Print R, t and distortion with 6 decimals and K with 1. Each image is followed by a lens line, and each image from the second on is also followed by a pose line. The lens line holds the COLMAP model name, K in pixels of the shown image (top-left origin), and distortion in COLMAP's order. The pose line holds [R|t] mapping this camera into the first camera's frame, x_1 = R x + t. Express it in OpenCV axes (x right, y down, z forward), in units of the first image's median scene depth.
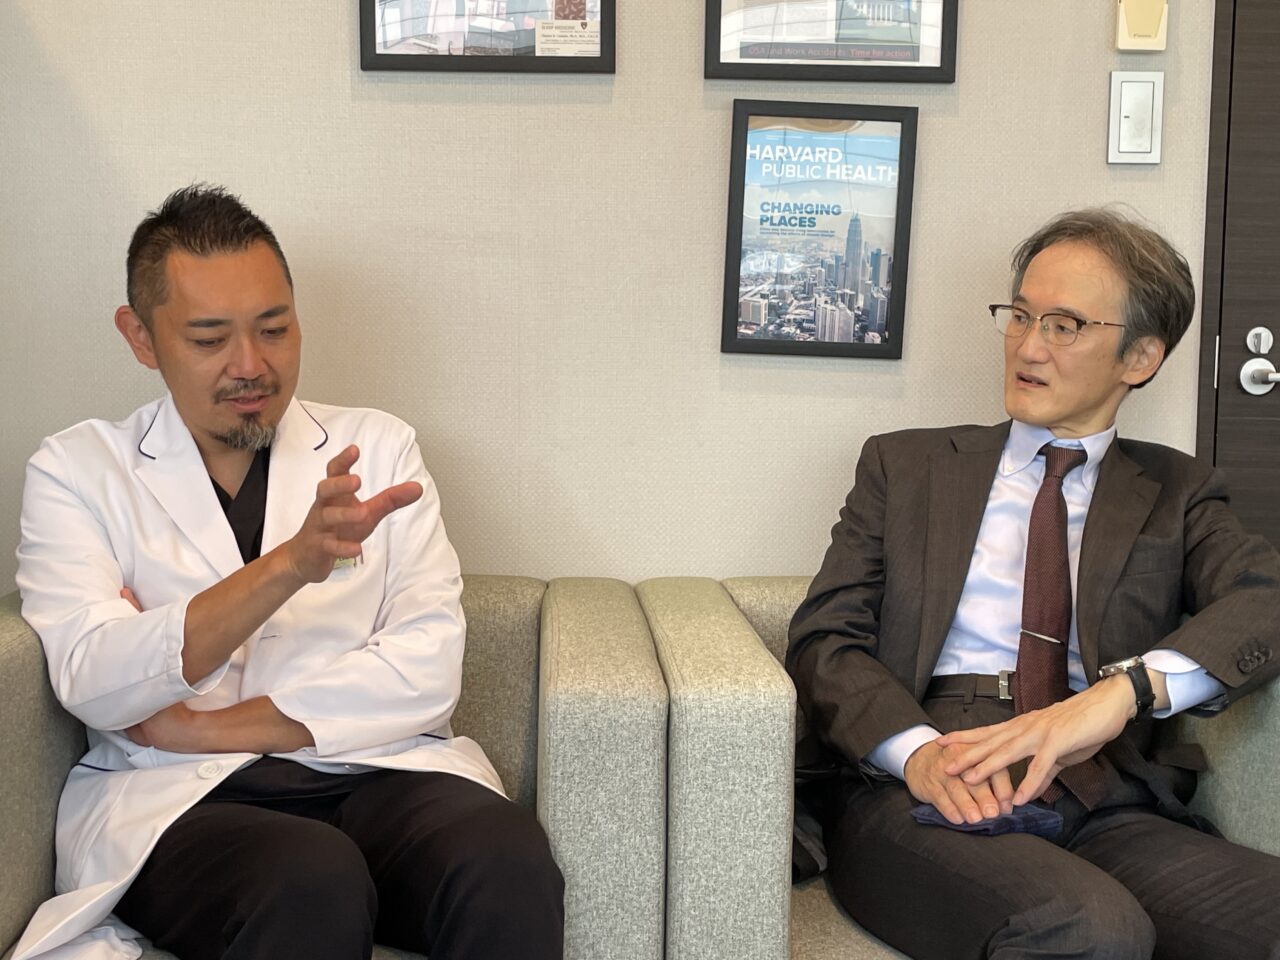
lens RADIAL K [[1732.7, 0, 641.6], [0, 1732.7, 472.3], [0, 0, 1]] dist [0.088672, 0.009541]
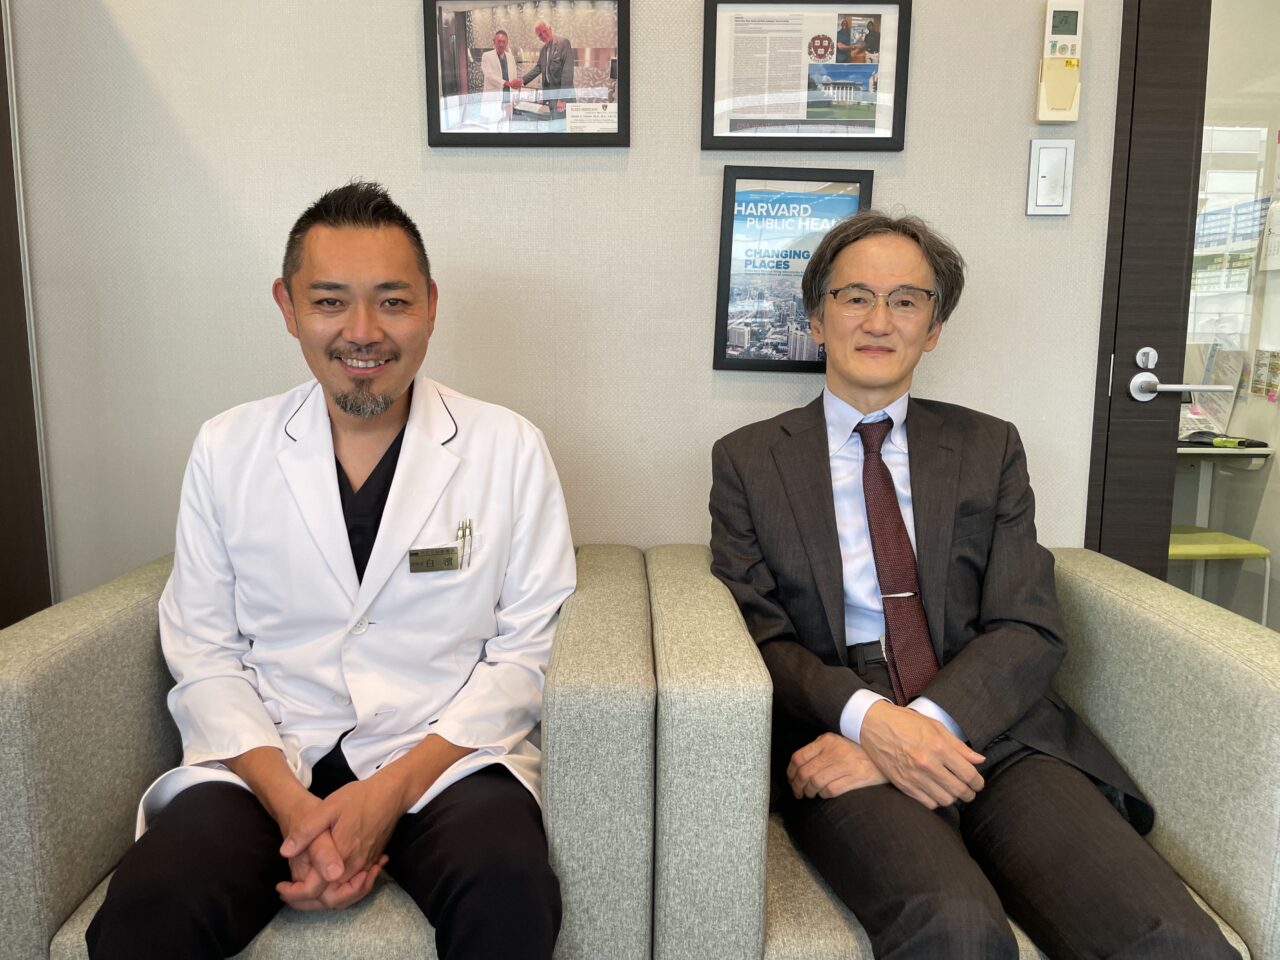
lens RADIAL K [[969.5, 0, 628.7], [0, 969.5, 472.5], [0, 0, 1]] dist [0.092425, -0.111575]
pose [[0.998561, 0.003403, -0.053520, 0.022667], [-0.000870, 0.998881, 0.047294, -0.027426], [0.053621, -0.047179, 0.997446, 0.284939]]
